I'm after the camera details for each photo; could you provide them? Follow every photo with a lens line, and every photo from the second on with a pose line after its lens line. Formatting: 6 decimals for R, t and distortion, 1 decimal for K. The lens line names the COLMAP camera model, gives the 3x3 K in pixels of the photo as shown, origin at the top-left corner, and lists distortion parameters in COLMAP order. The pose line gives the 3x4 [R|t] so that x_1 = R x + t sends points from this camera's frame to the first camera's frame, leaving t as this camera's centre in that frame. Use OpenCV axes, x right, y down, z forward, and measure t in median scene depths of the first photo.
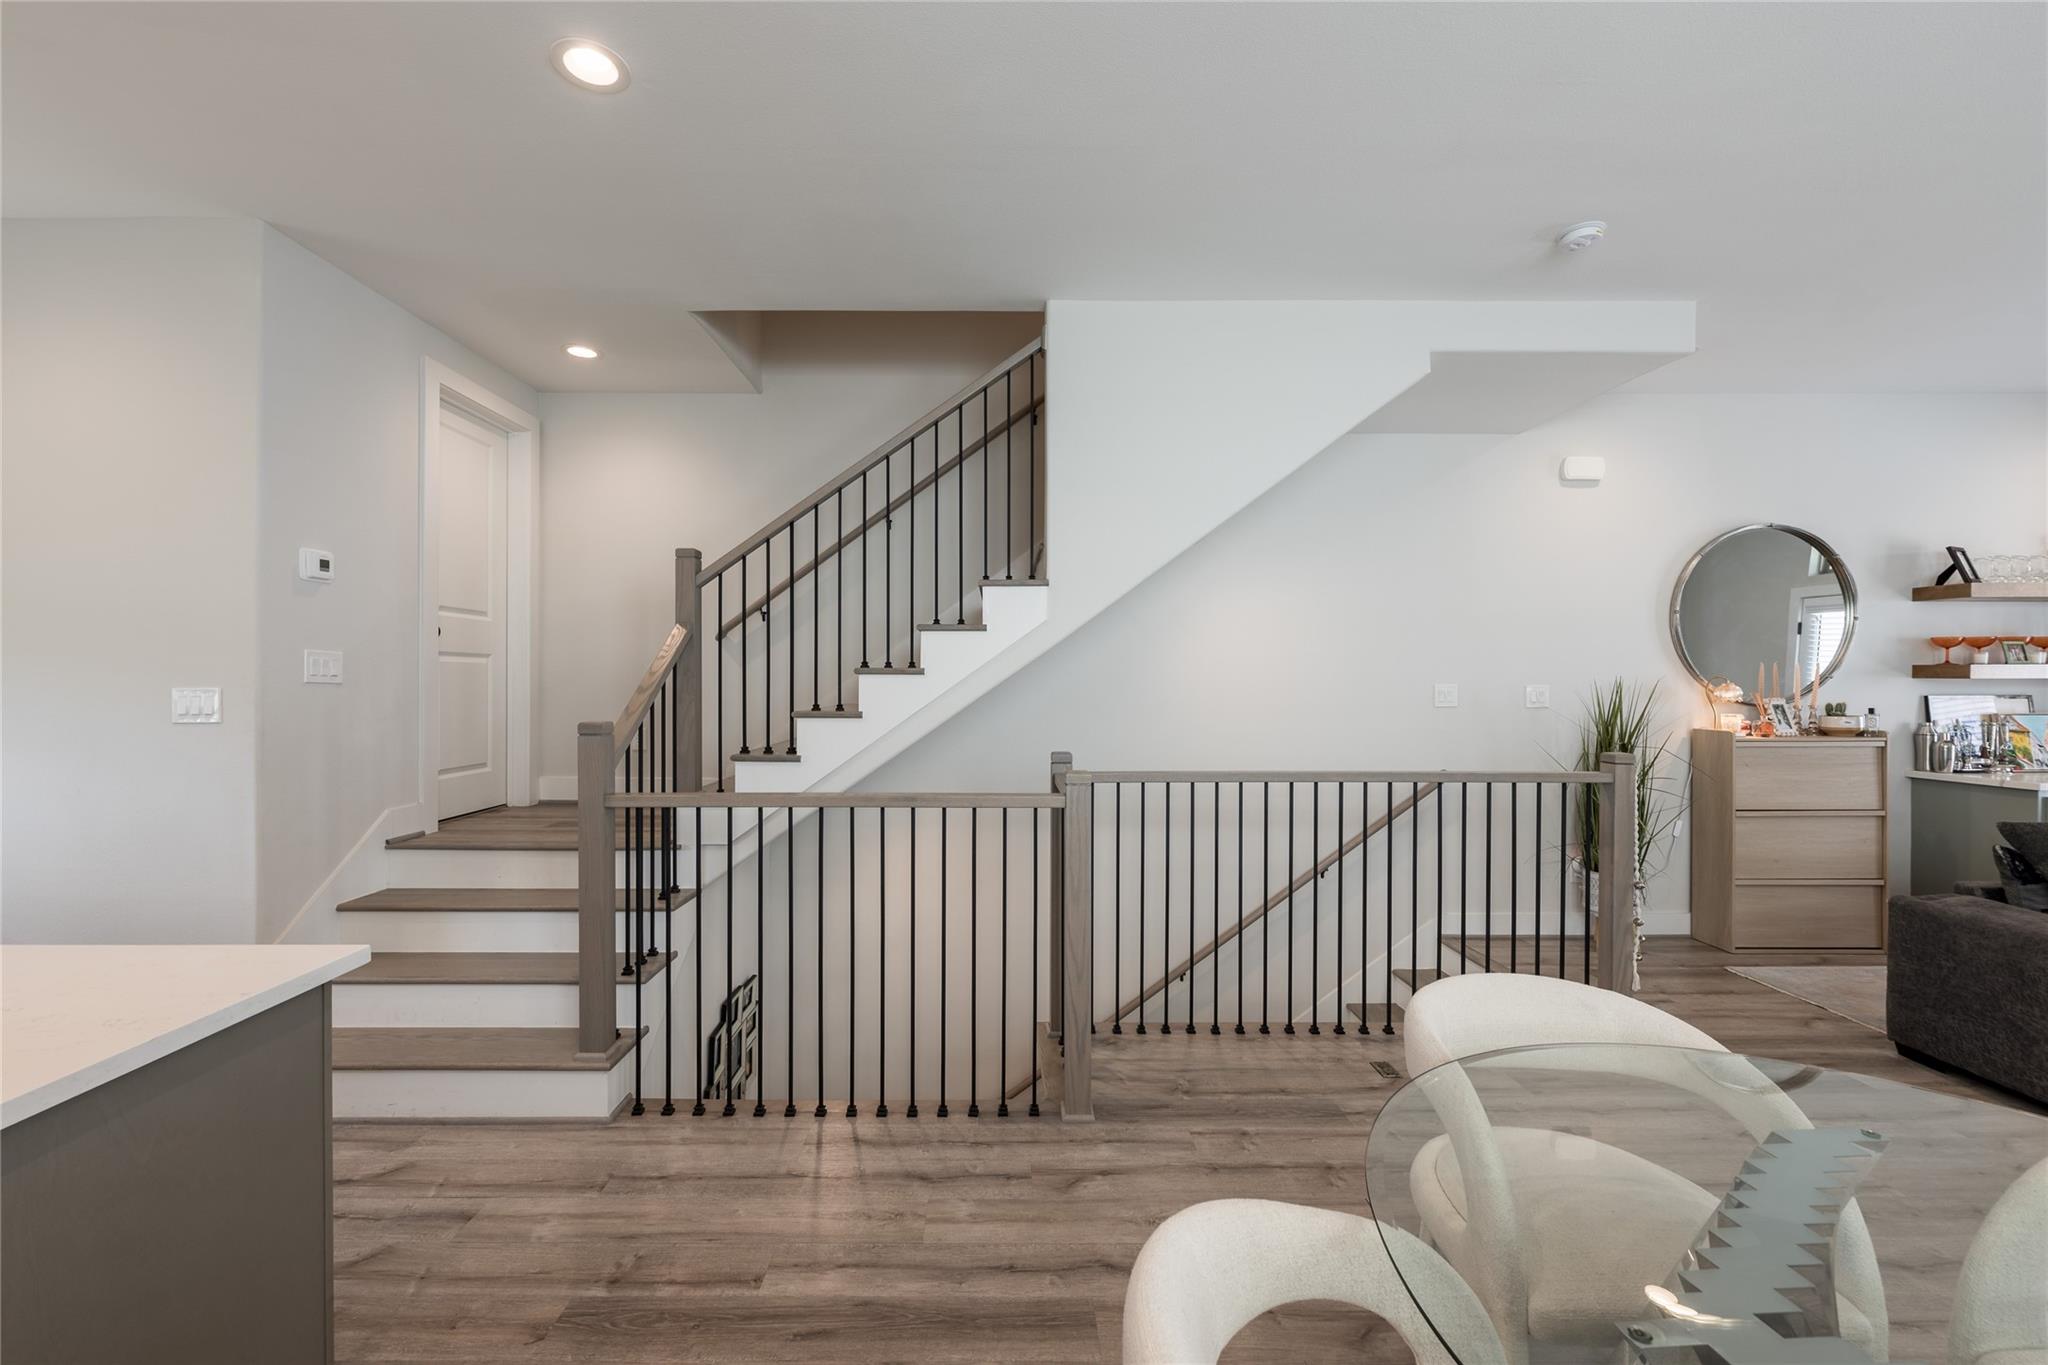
lens RADIAL K [[819.3, 0, 990.2], [0, 819.3, 684.2], [0, 0, 1]] dist [-0.003033, 0.000196]
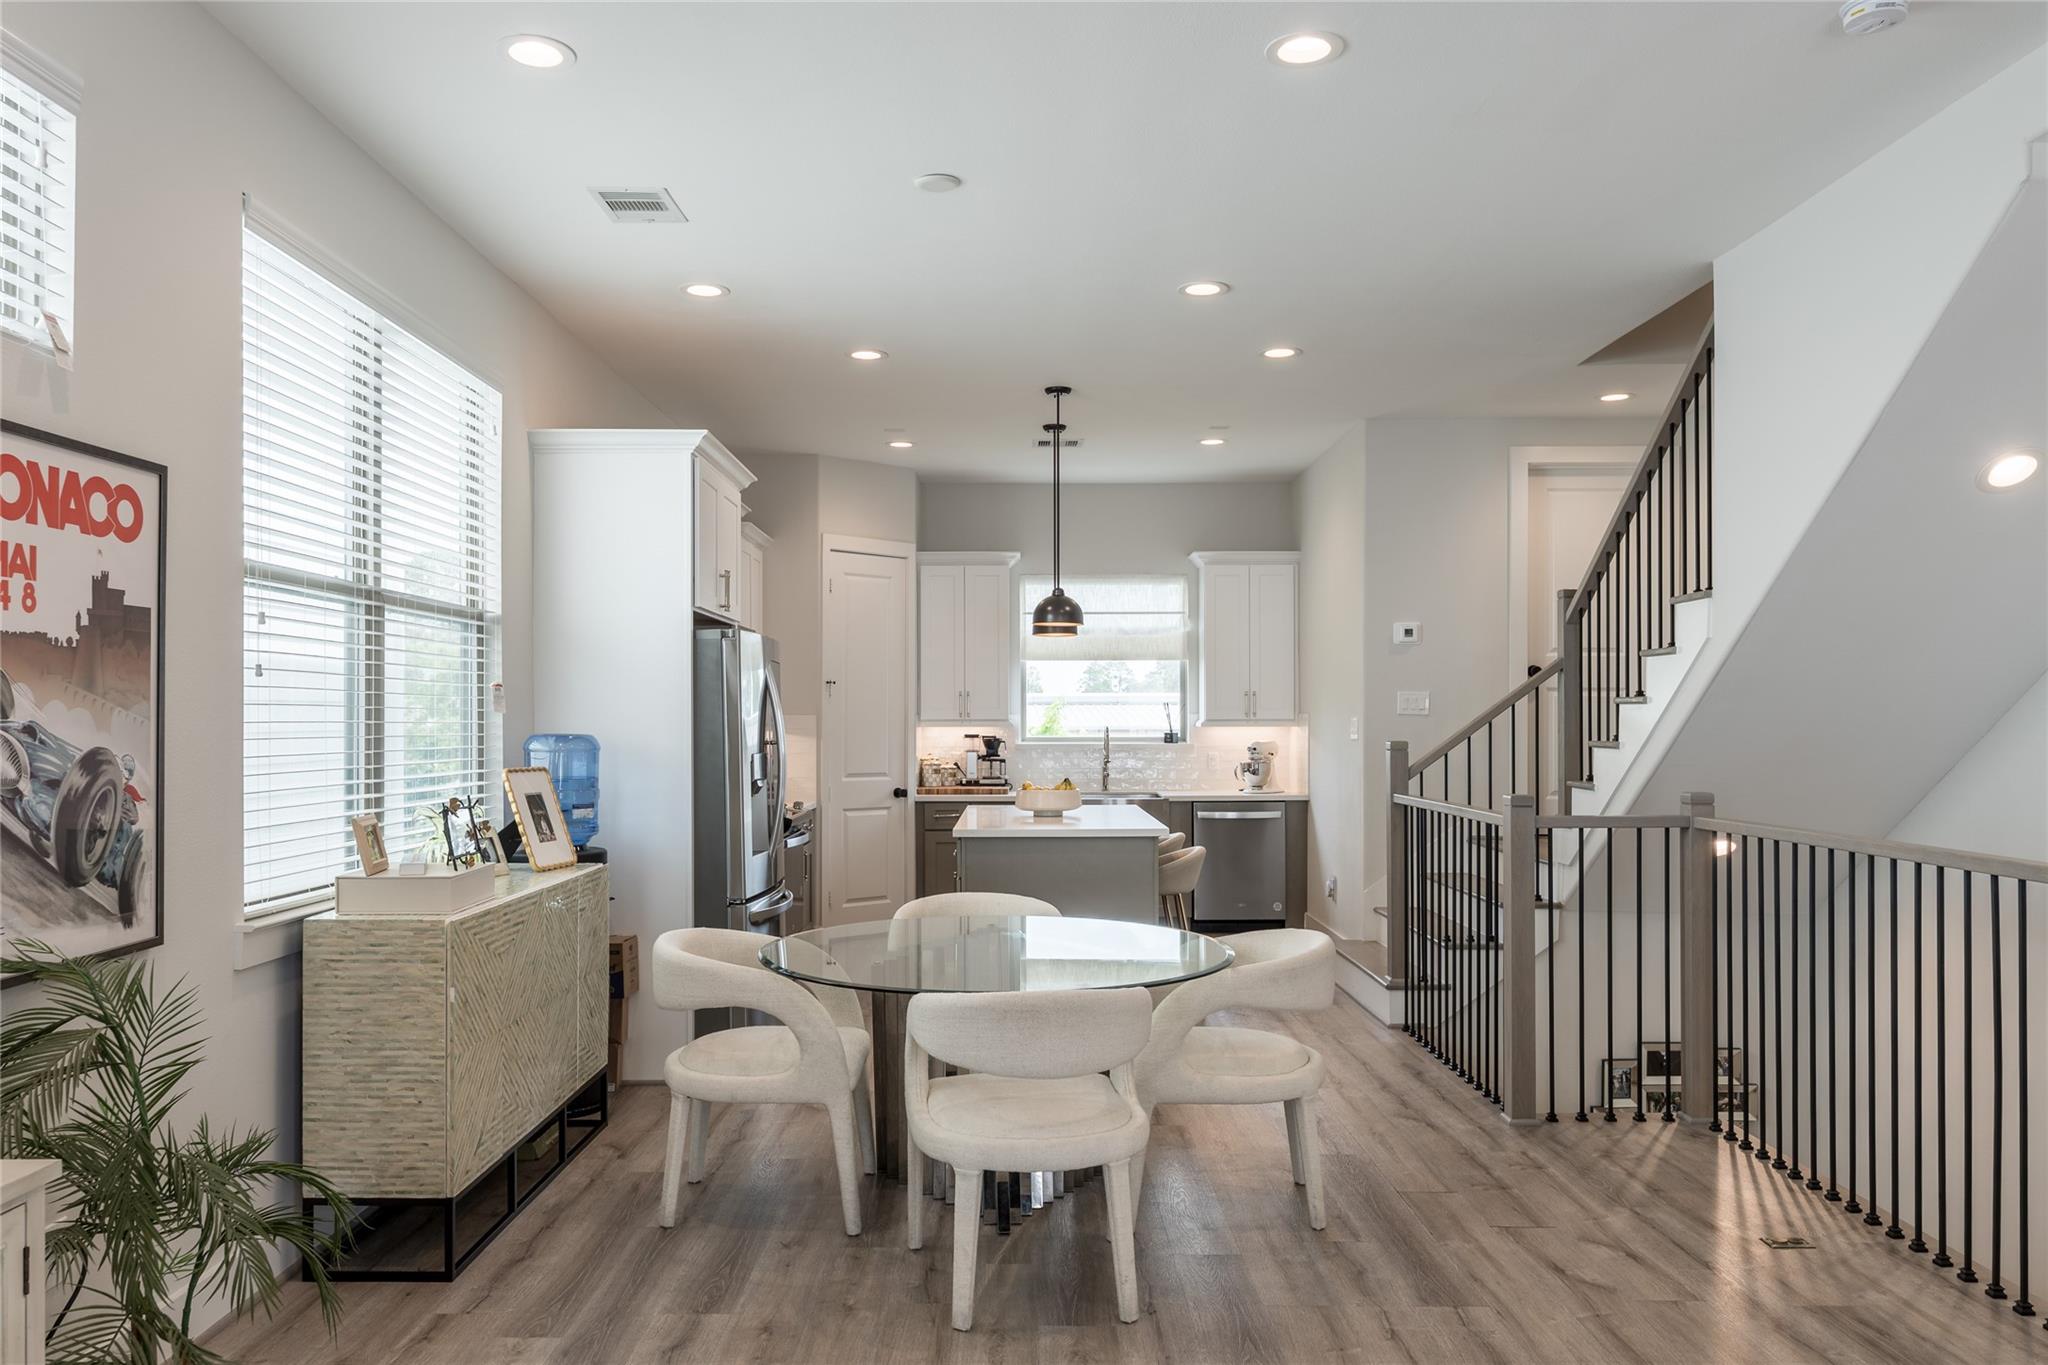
lens RADIAL K [[1452.6, 0, 1001.4], [0, 1452.6, 689.9], [0, 0, 1]] dist [-0.001336, 0.001431]
pose [[-0.010014, -0.020593, -0.999738, 1.577851], [-0.005400, 0.999774, -0.020540, 0.010450], [0.999935, 0.005193, -0.010123, 0.280233]]
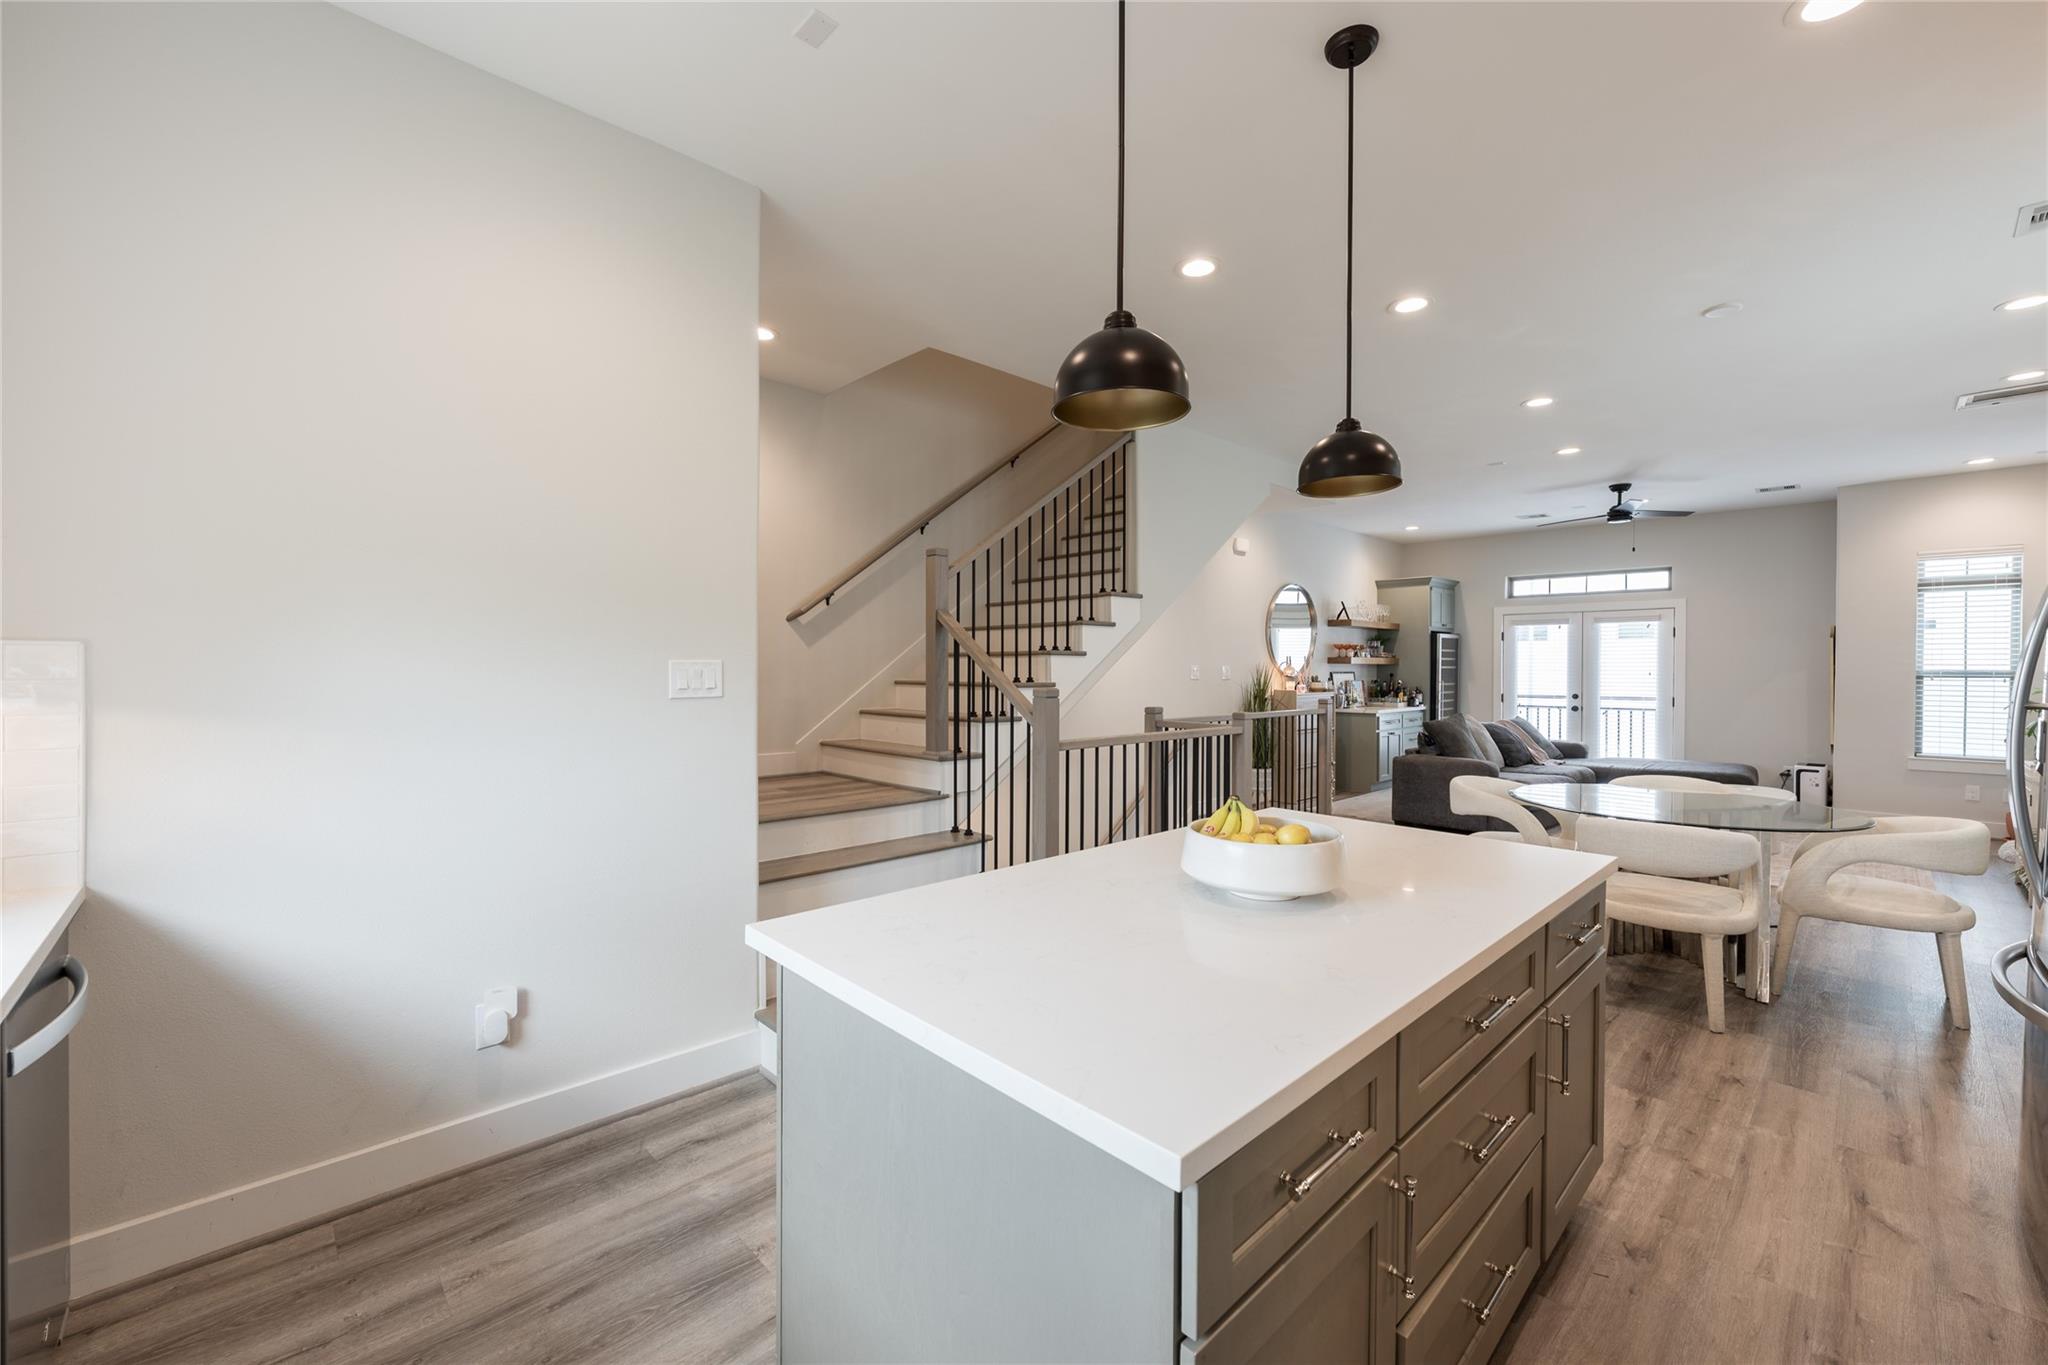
lens RADIAL K [[806.5, 0, 1005.9], [0, 806.5, 674.1], [0, 0, 1]] dist [-0.001567, -0.000419]
pose [[0.738316, -0.001586, 0.674454, -1.131834], [-0.000003, 0.999997, 0.002354, 0.019286], [-0.674455, -0.001740, 0.738313, 0.057148]]
